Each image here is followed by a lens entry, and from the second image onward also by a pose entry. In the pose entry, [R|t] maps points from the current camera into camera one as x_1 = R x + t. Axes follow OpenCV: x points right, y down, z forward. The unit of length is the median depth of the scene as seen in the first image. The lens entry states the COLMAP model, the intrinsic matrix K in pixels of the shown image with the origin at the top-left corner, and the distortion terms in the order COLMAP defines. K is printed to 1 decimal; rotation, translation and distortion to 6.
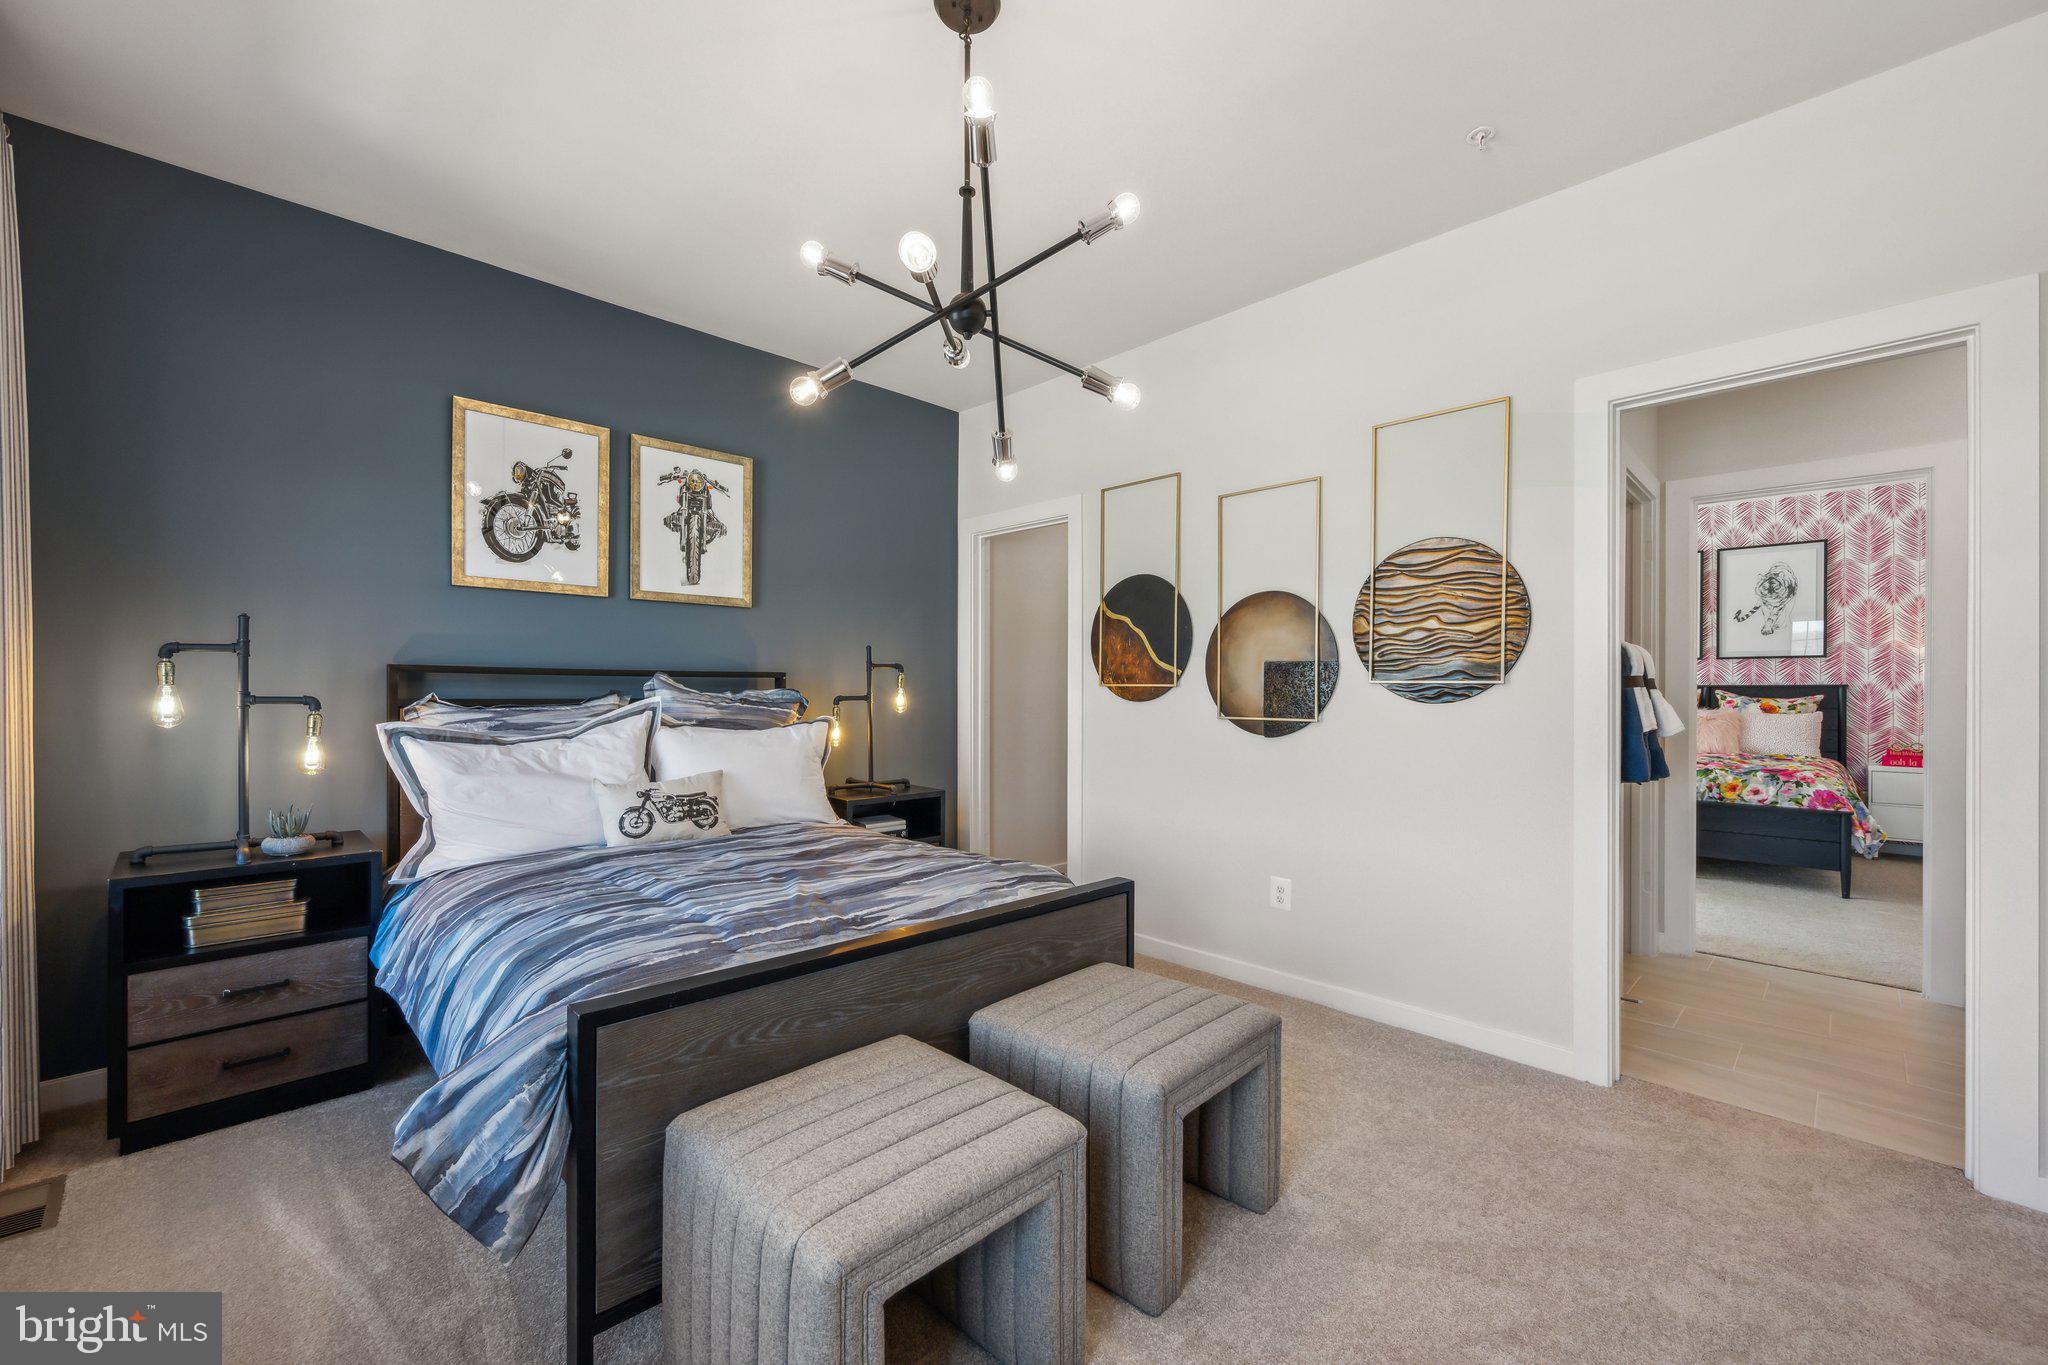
lens RADIAL K [[810.4, 0, 1017.2], [0, 810.4, 687.0], [0, 0, 1]] dist [-0.019187, -0.000517]
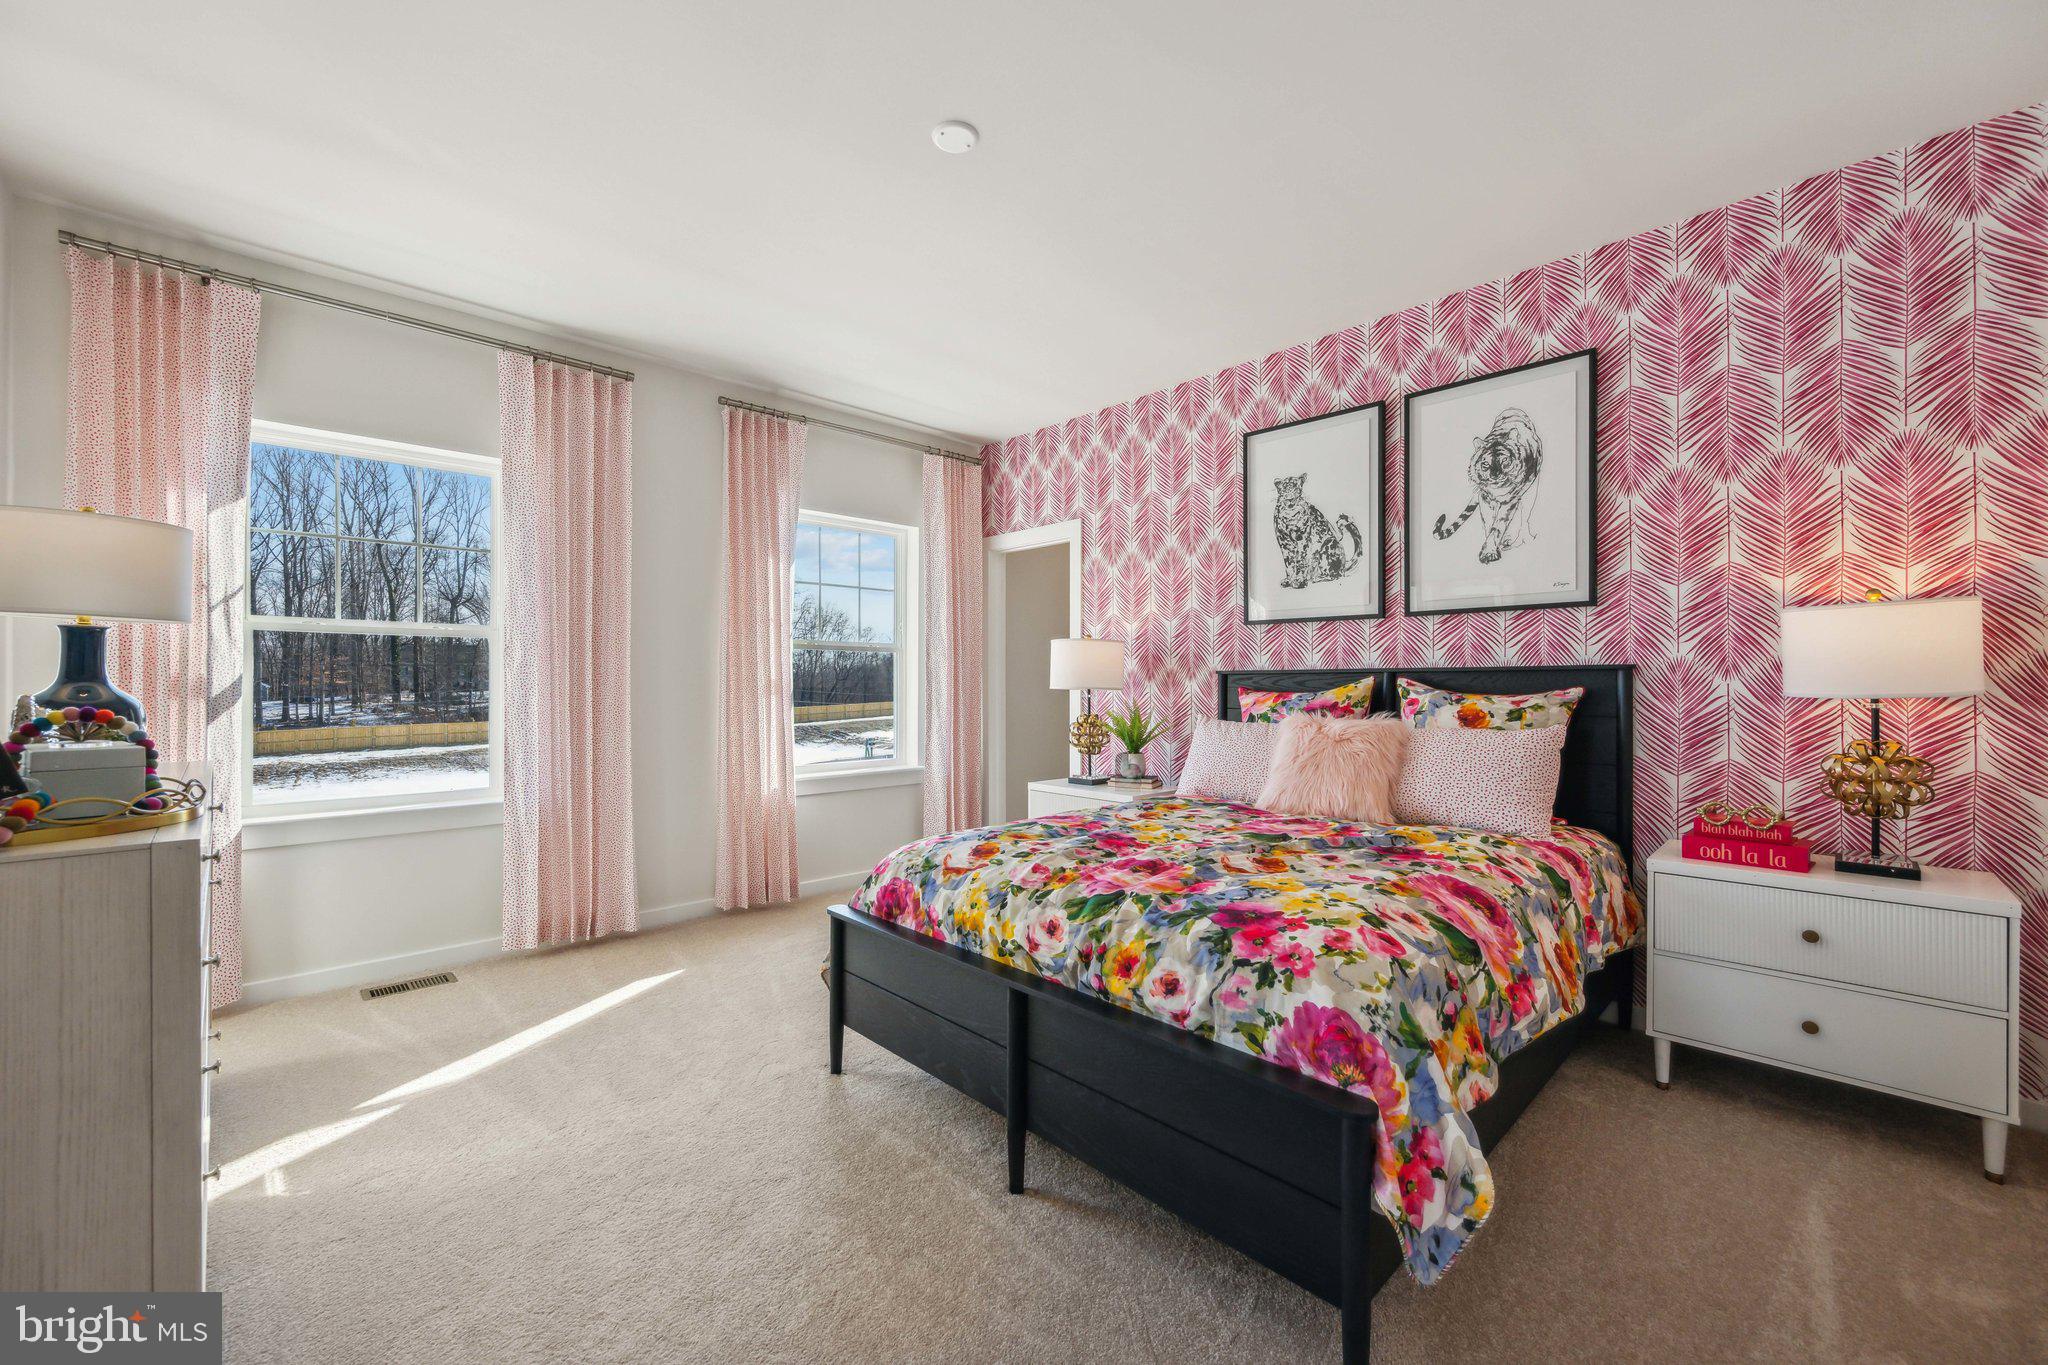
lens RADIAL K [[810.4, 0, 1030.0], [0, 810.4, 684.9], [0, 0, 1]] dist [-0.019187, -0.000517]
pose [[0.999968, -0.002550, -0.007559, 0.700846], [0.002582, 0.999988, 0.004135, 0.005739], [0.007548, -0.004154, 0.999963, 0.537194]]
